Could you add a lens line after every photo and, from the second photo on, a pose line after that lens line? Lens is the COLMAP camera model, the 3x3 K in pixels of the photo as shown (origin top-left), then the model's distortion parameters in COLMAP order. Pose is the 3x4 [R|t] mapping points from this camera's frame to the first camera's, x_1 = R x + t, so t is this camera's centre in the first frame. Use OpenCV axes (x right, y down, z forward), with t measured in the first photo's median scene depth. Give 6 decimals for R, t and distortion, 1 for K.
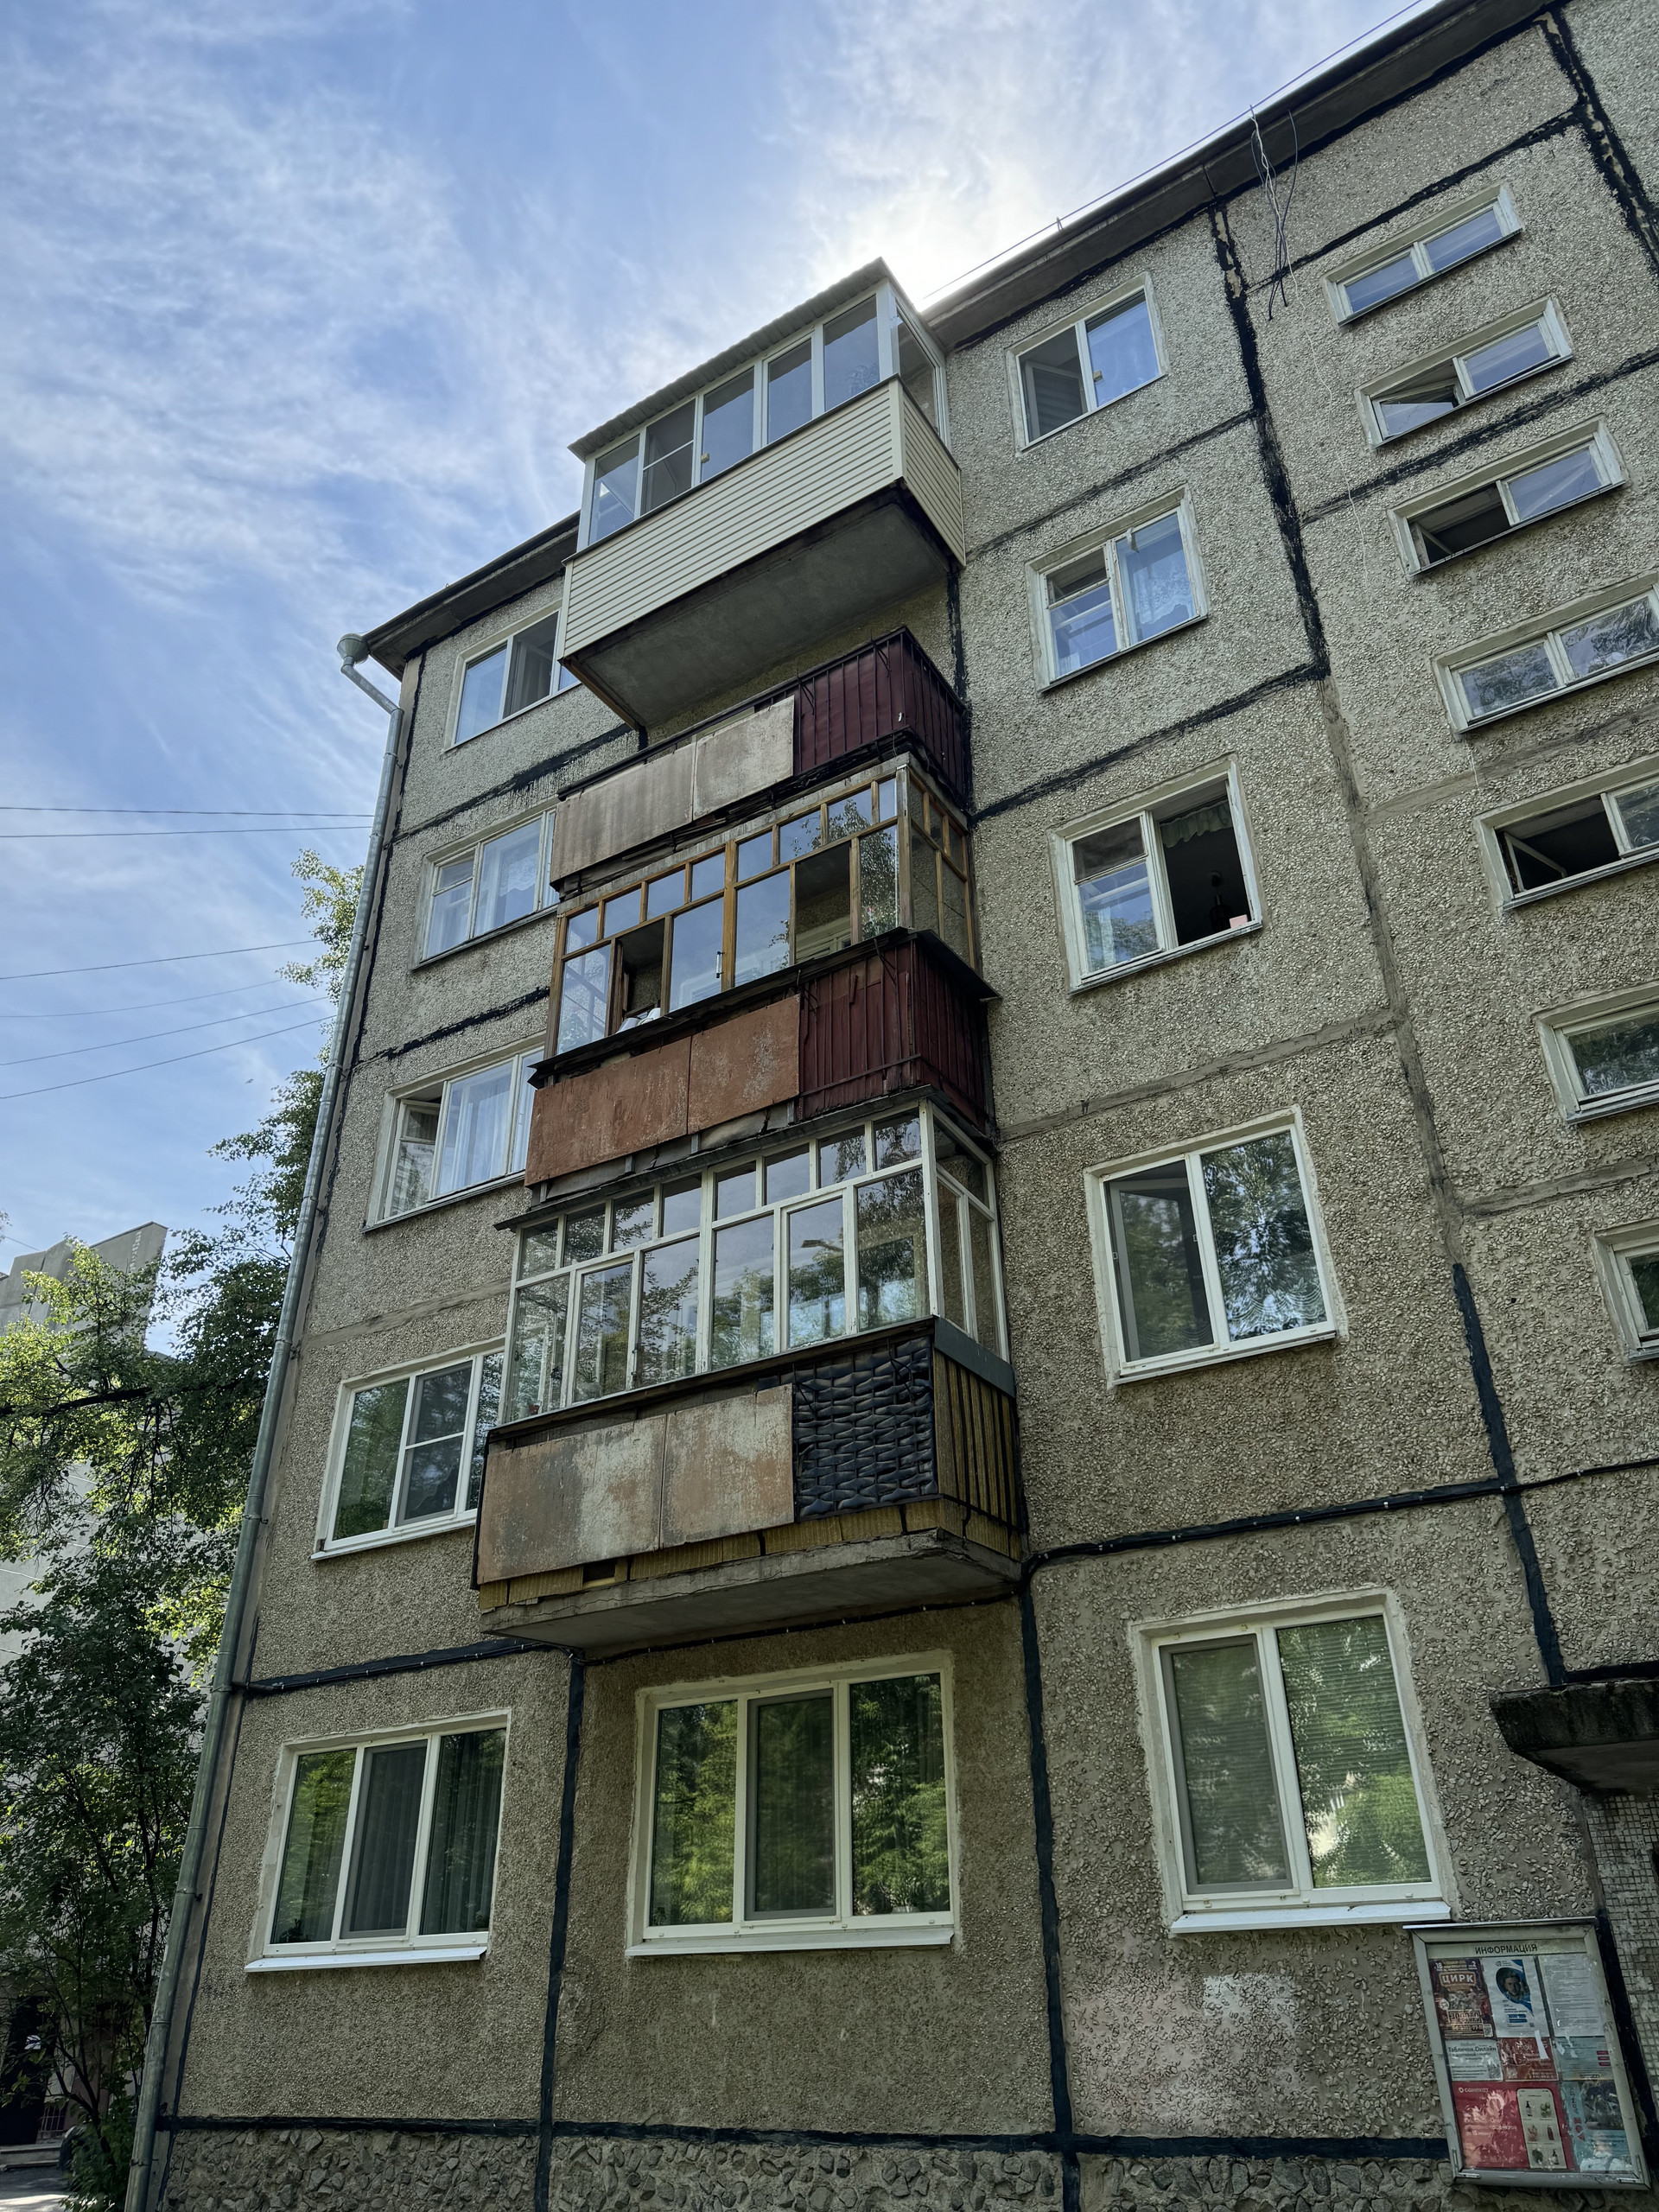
lens RADIAL K [[1613.6, 0, 820.6], [0, 1613.6, 1099.4], [0, 0, 1]] dist [0.010203, -0.011980]
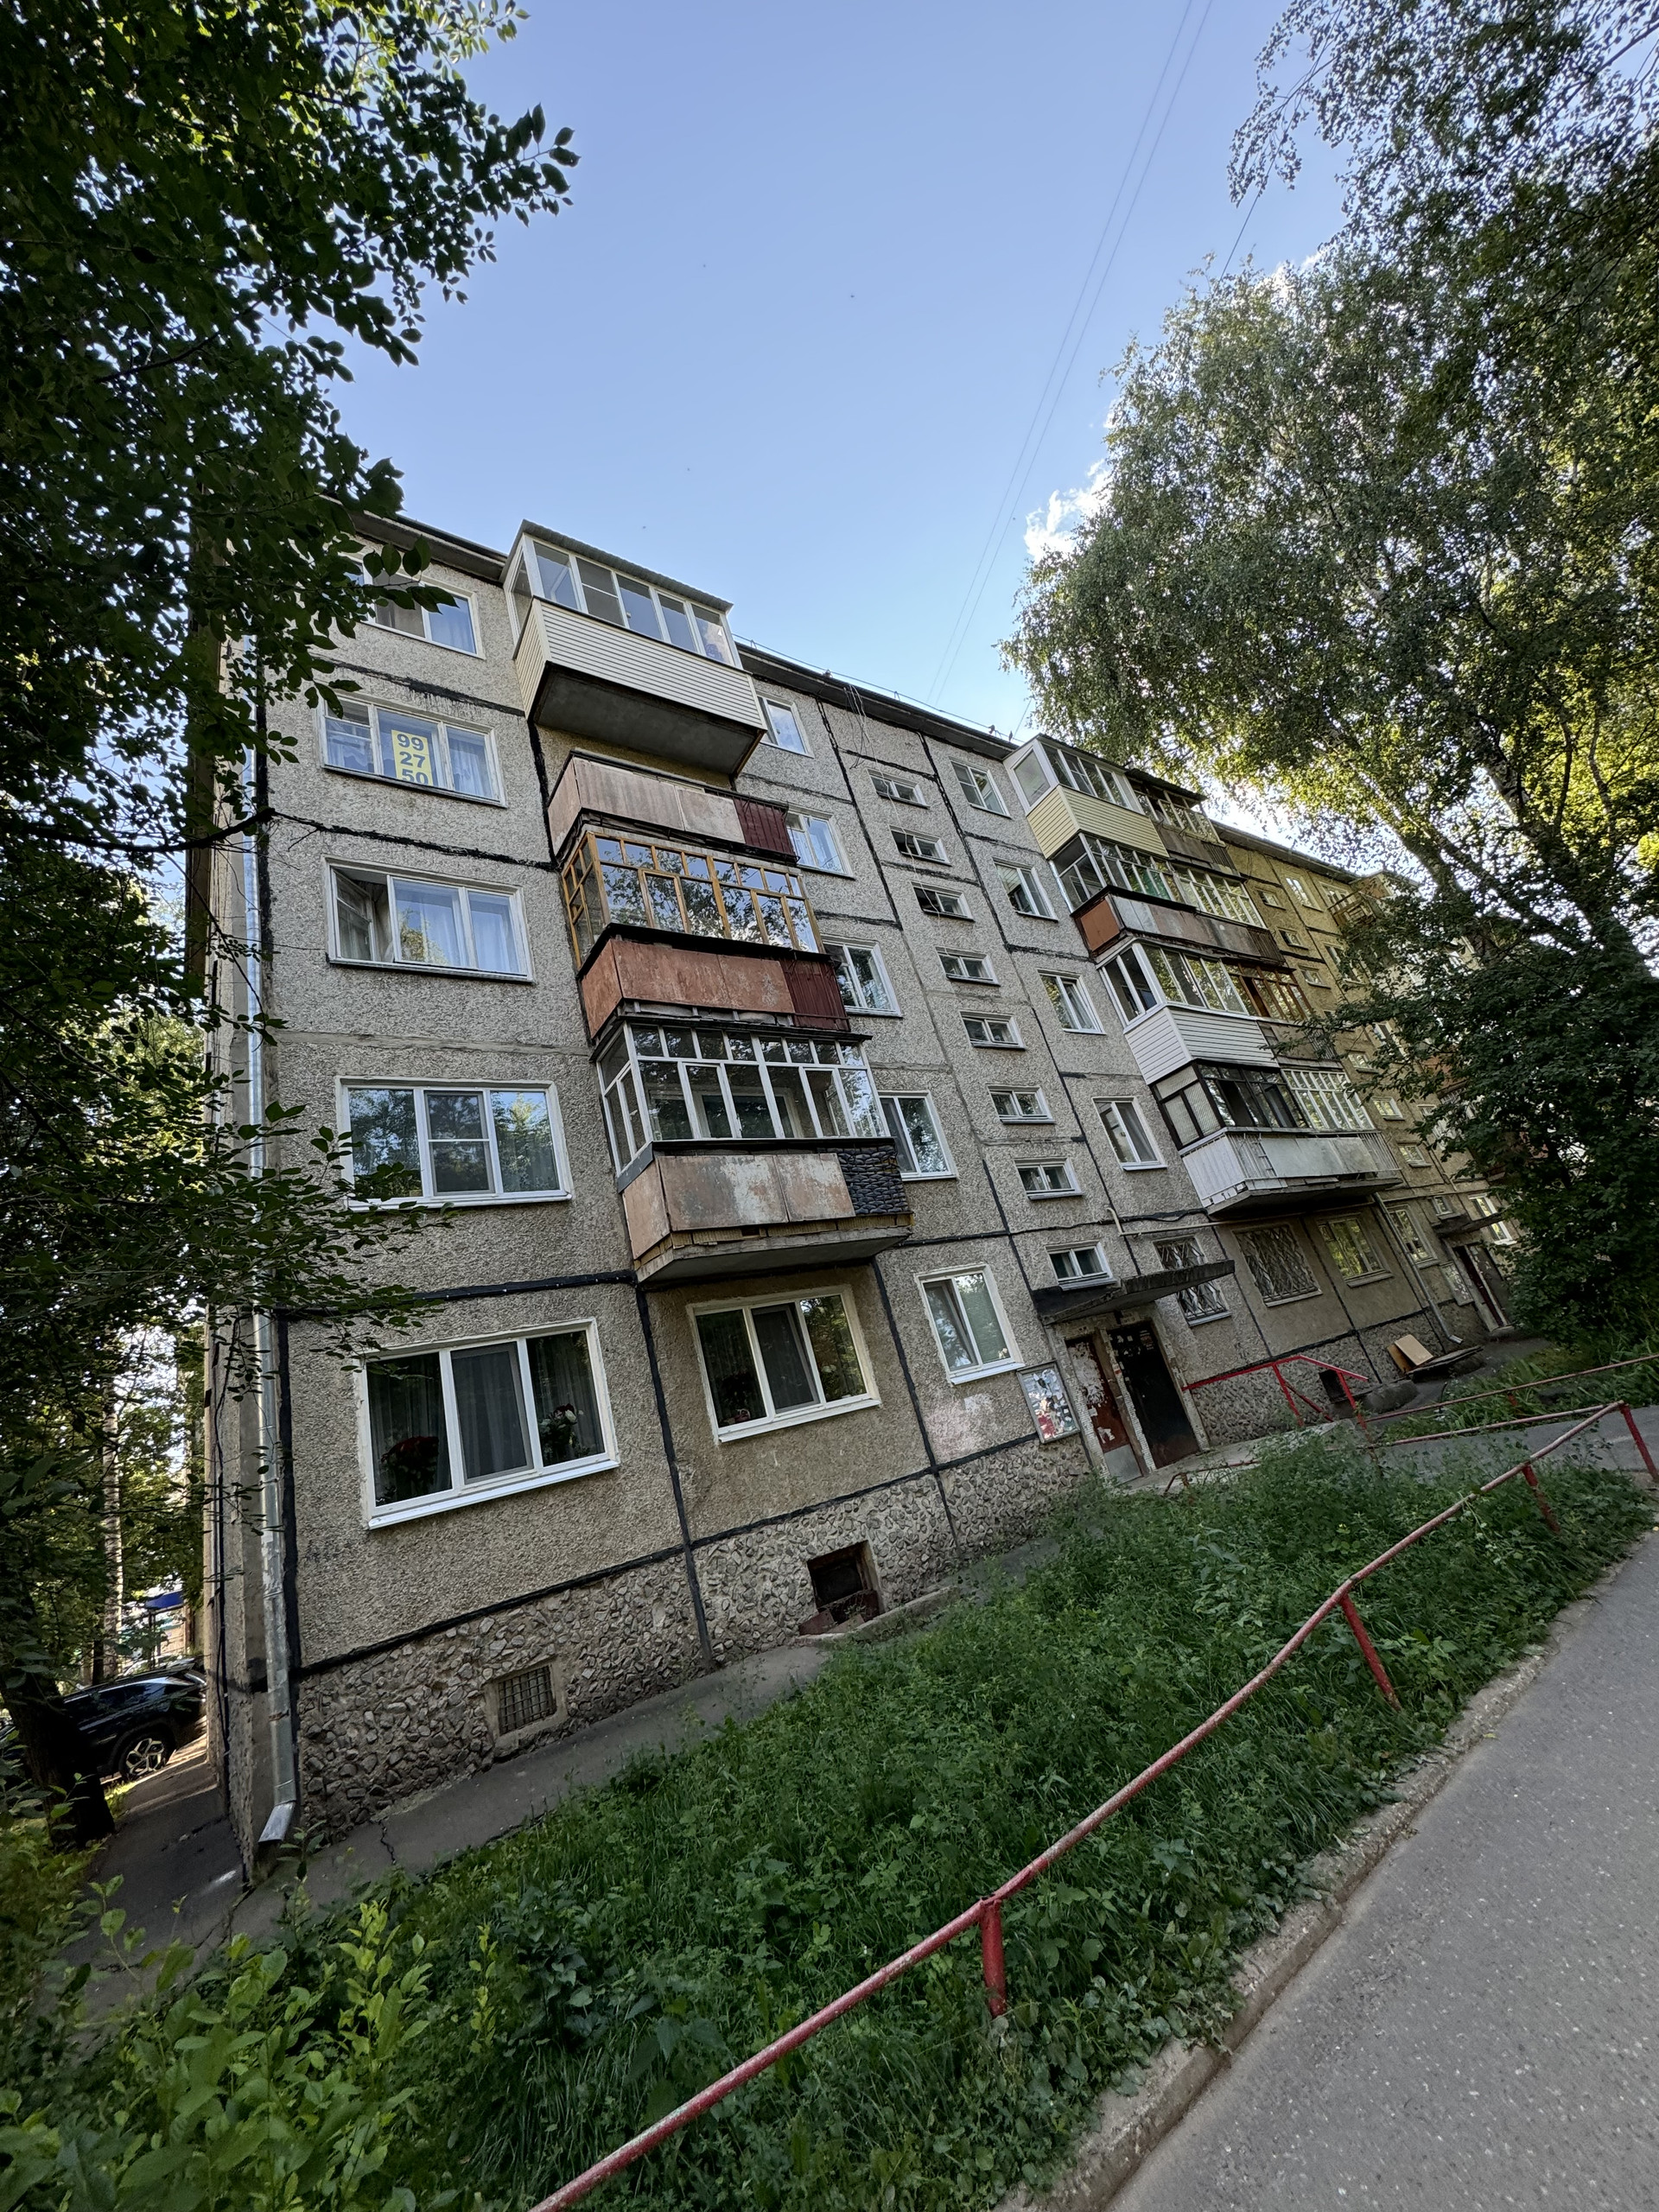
lens RADIAL K [[881.5, 0, 821.4], [0, 881.5, 1107.1], [0, 0, 1]] dist [-0.002125, 0.000286]
pose [[0.384154, 0.252824, 0.887979, -0.992145], [-0.233140, 0.957171, -0.171664, 0.302809], [-0.893349, -0.141078, 0.426644, 0.515358]]
